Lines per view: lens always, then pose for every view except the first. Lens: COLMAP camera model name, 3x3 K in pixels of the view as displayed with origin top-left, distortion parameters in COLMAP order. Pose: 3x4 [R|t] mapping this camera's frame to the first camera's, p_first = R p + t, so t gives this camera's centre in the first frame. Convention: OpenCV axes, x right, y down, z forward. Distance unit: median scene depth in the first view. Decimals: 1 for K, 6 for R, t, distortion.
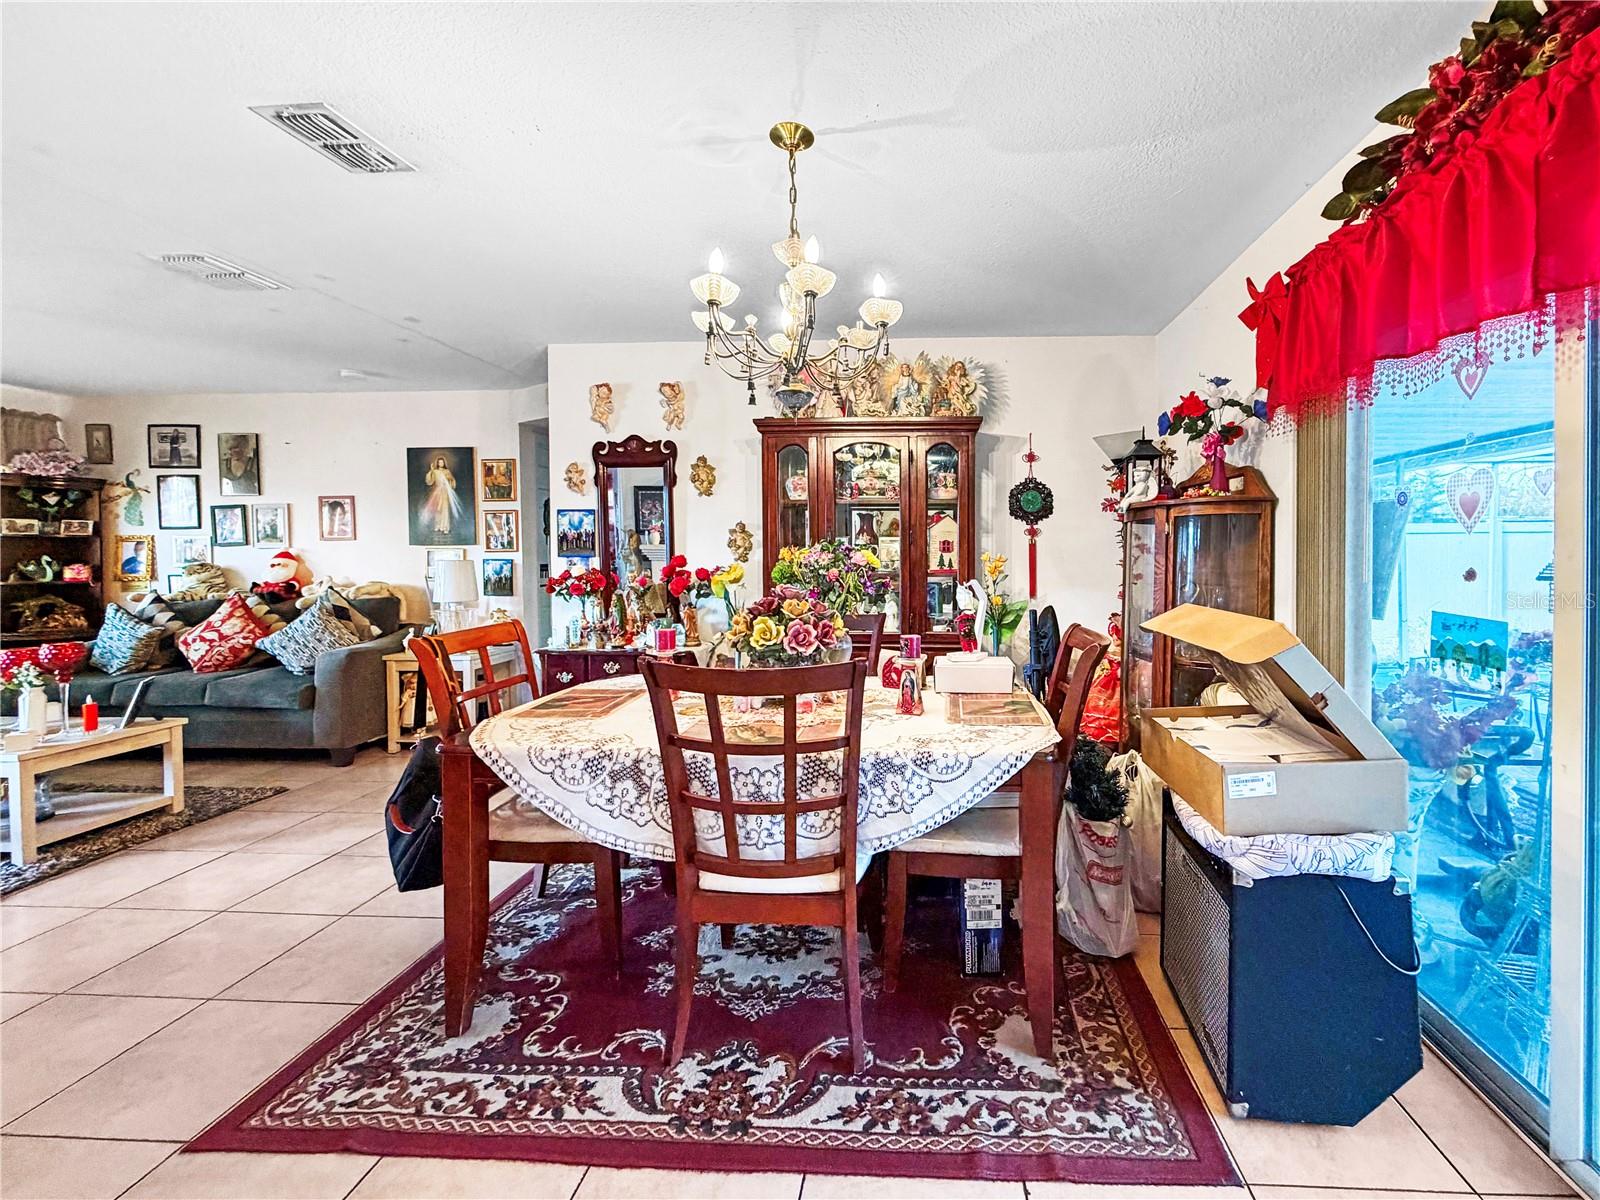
lens RADIAL K [[682.6, 0, 839.5], [0, 682.6, 573.2], [0, 0, 1]] dist [0.000019, -0.000282]
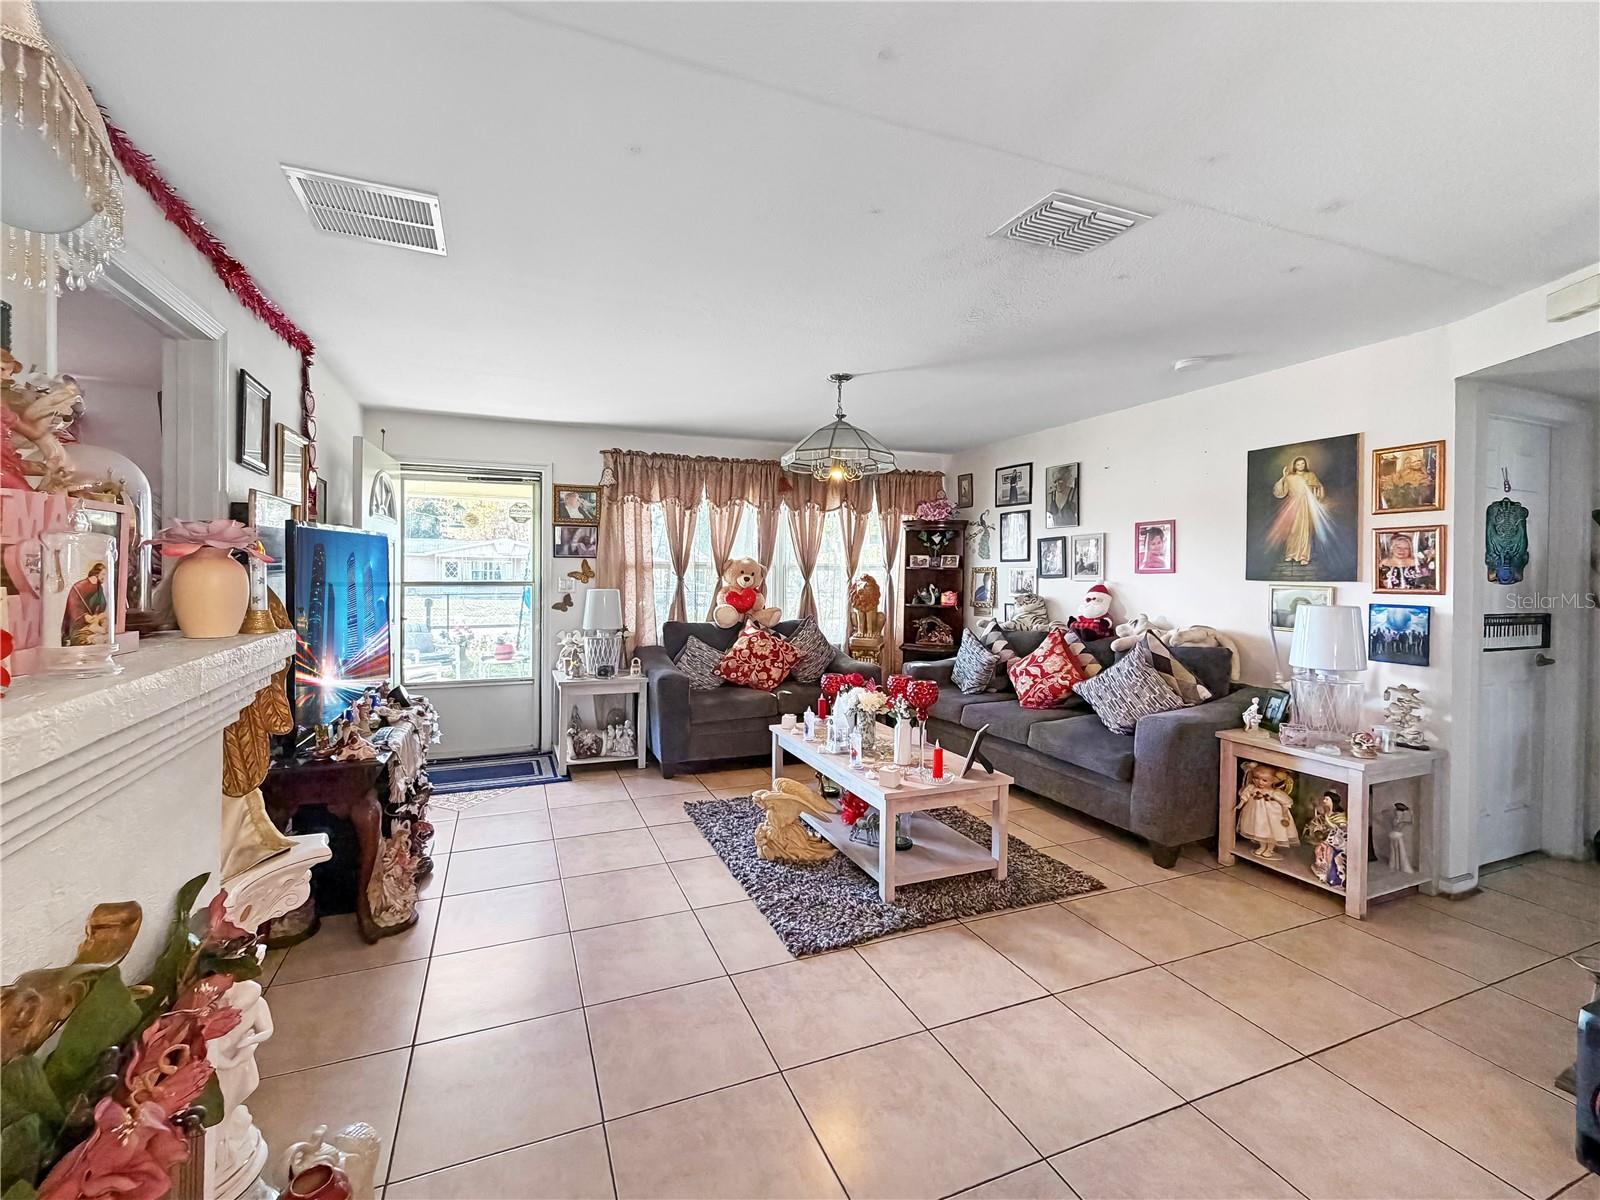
lens RADIAL K [[635.6, 0, 796.0], [0, 635.6, 581.4], [0, 0, 1]] dist [0.001545, 0.000352]
pose [[0.455821, 0.018409, -0.889881, -0.241659], [-0.033844, 0.999422, 0.003339, -0.026465], [0.889428, 0.028595, 0.456180, 0.248275]]
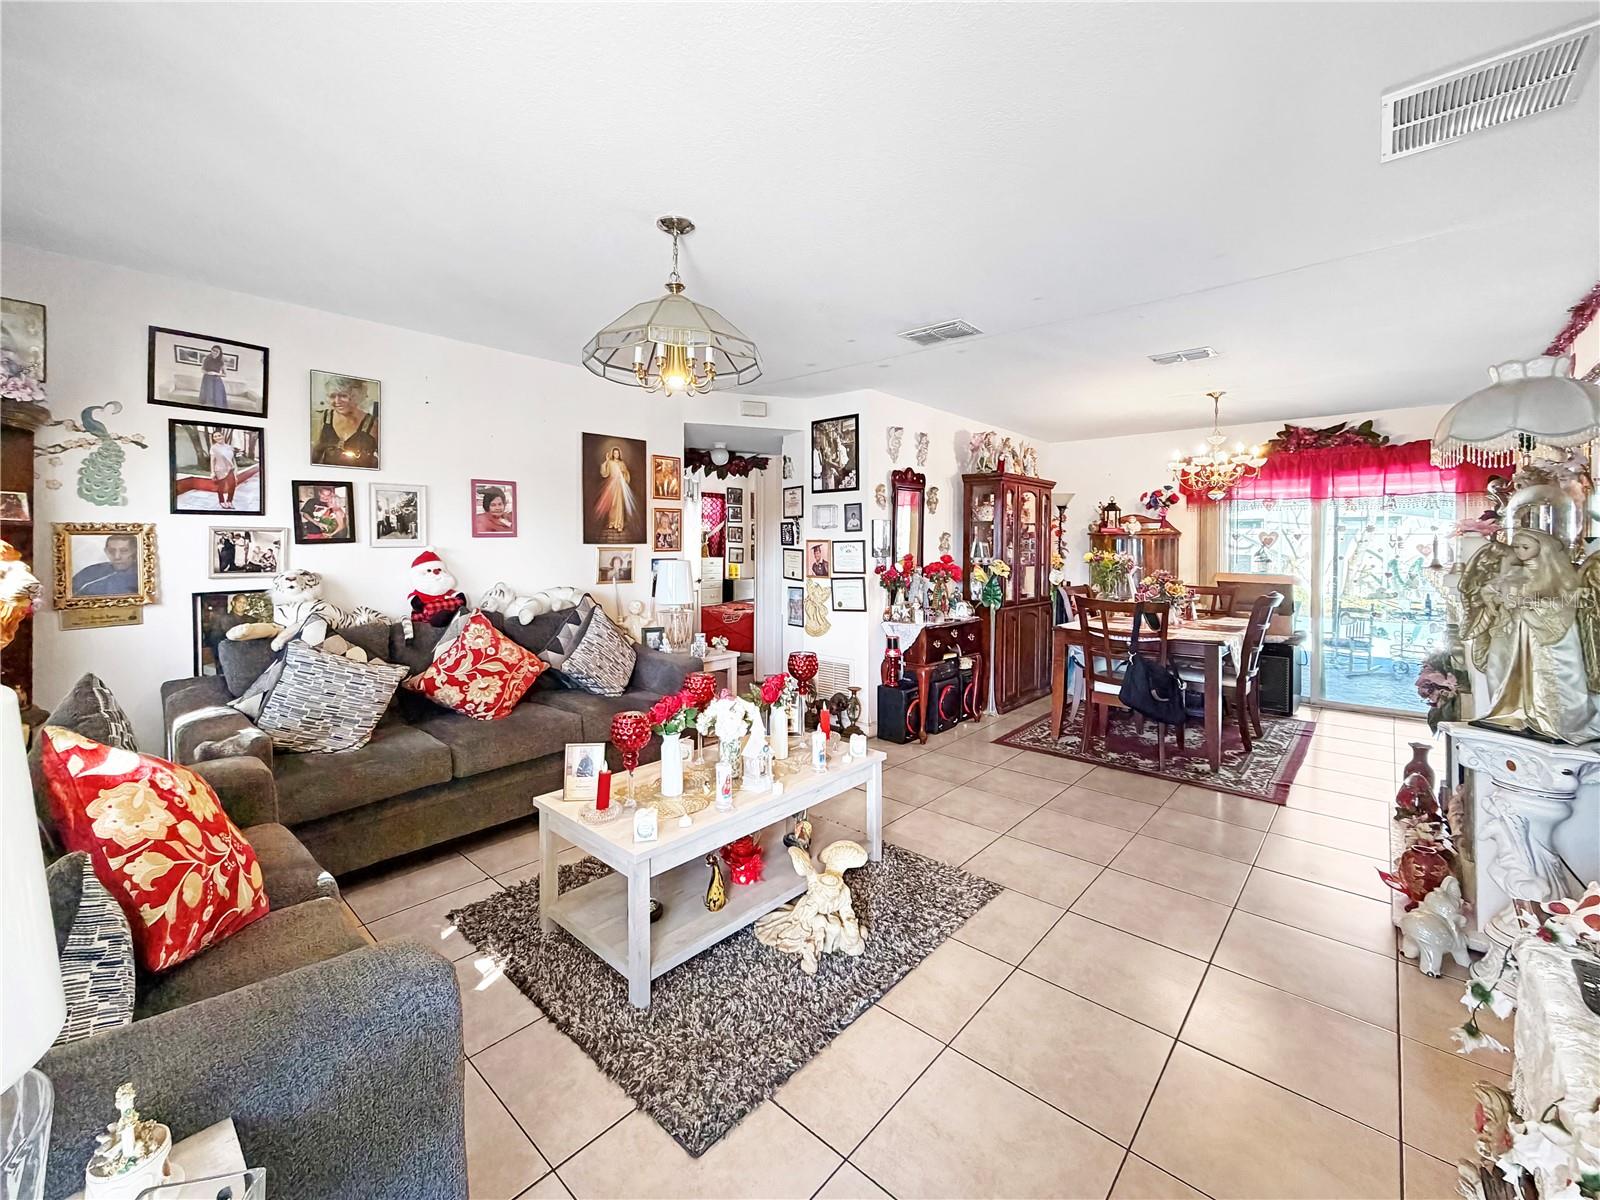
lens RADIAL K [[688.1, 0, 799.2], [0, 688.1, 559.3], [0, 0, 1]] dist [-0.000344, -0.000084]
pose [[0.618585, -0.013658, 0.785599, -1.194588], [0.016141, 0.999859, 0.004673, -0.021973], [-0.785552, 0.009789, 0.618718, 0.250565]]
